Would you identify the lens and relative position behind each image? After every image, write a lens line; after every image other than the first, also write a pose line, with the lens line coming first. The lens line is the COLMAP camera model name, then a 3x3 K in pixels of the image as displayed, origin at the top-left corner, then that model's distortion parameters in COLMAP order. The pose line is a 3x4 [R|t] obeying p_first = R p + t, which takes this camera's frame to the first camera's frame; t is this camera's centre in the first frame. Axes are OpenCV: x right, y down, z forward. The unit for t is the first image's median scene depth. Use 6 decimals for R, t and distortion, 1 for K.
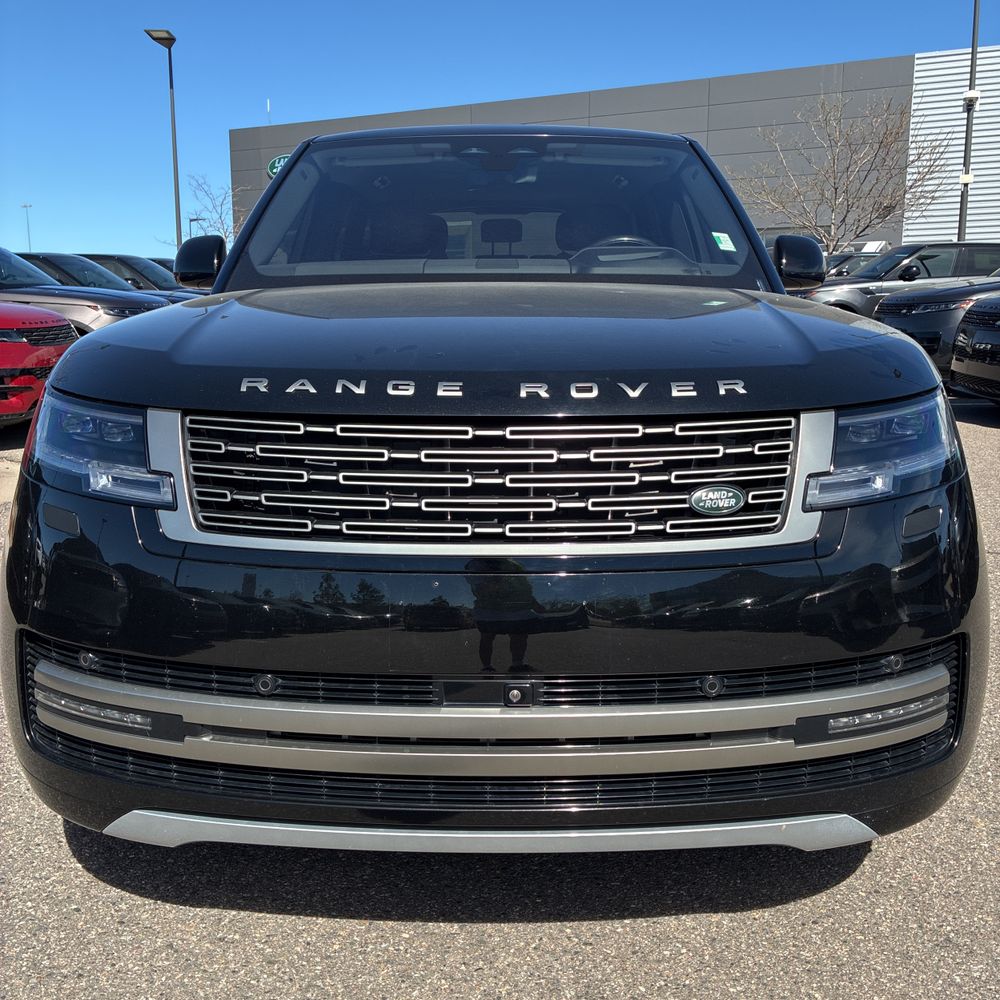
lens RADIAL K [[1018.7, 0, 490.6], [0, 1018.7, 484.4], [0, 0, 1]] dist [0.024877, -0.009667]
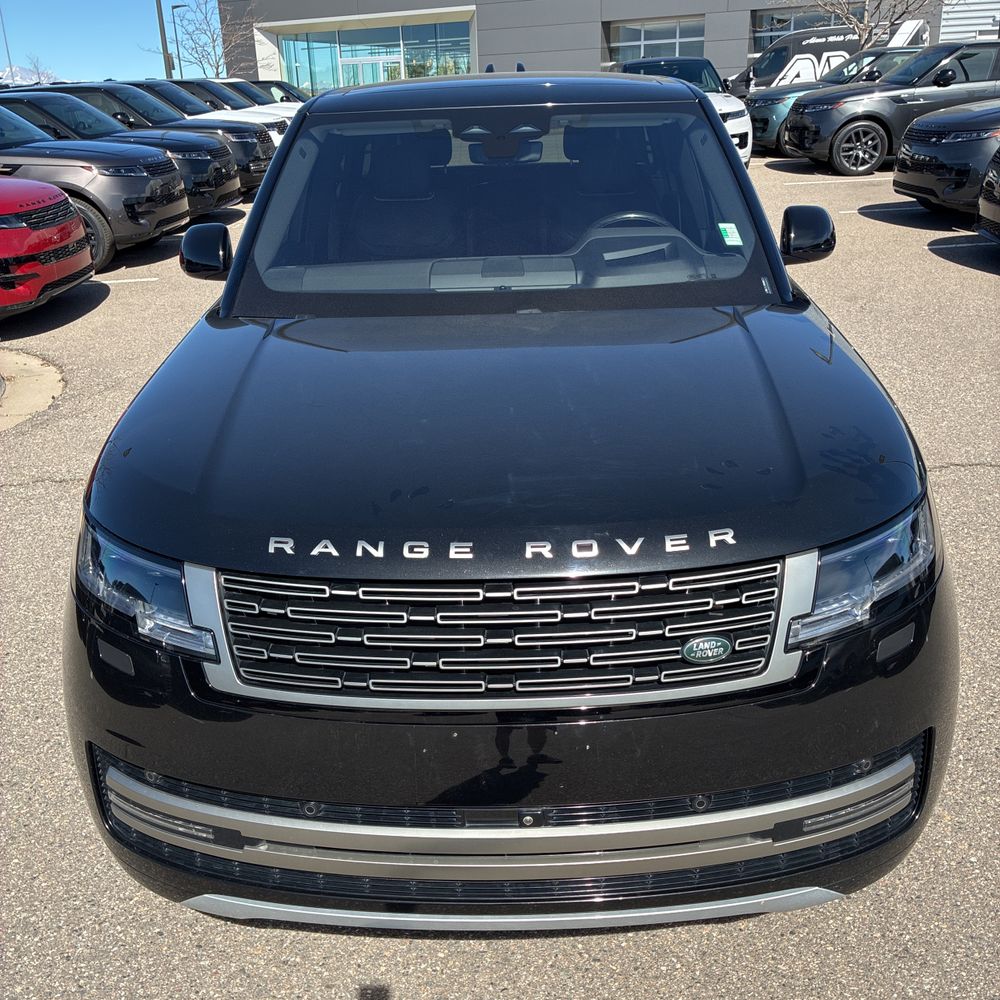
lens RADIAL K [[1019.7, 0, 491.9], [0, 1019.7, 496.4], [0, 0, 1]] dist [0.029374, -0.010457]
pose [[0.999405, -0.029136, -0.018438, 0.013960], [0.032306, 0.978127, 0.205485, -0.356075], [0.012048, -0.205959, 0.978486, -0.047772]]
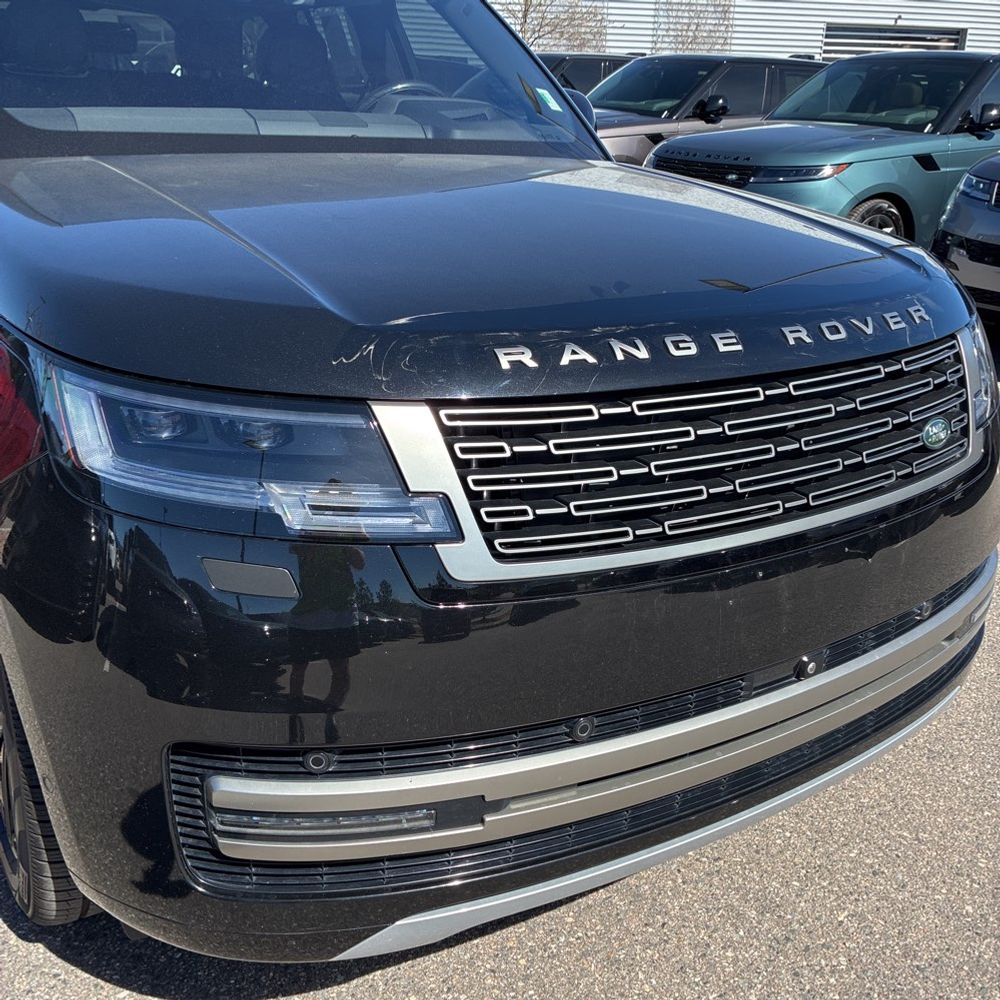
lens RADIAL K [[1019.7, 0, 491.9], [0, 1019.7, 496.4], [0, 0, 1]] dist [0.029374, -0.010457]
pose [[0.837345, -0.168074, 0.520197, -0.637638], [0.064151, 0.975201, 0.211822, -0.154416], [-0.542898, -0.143997, 0.827361, 0.366969]]
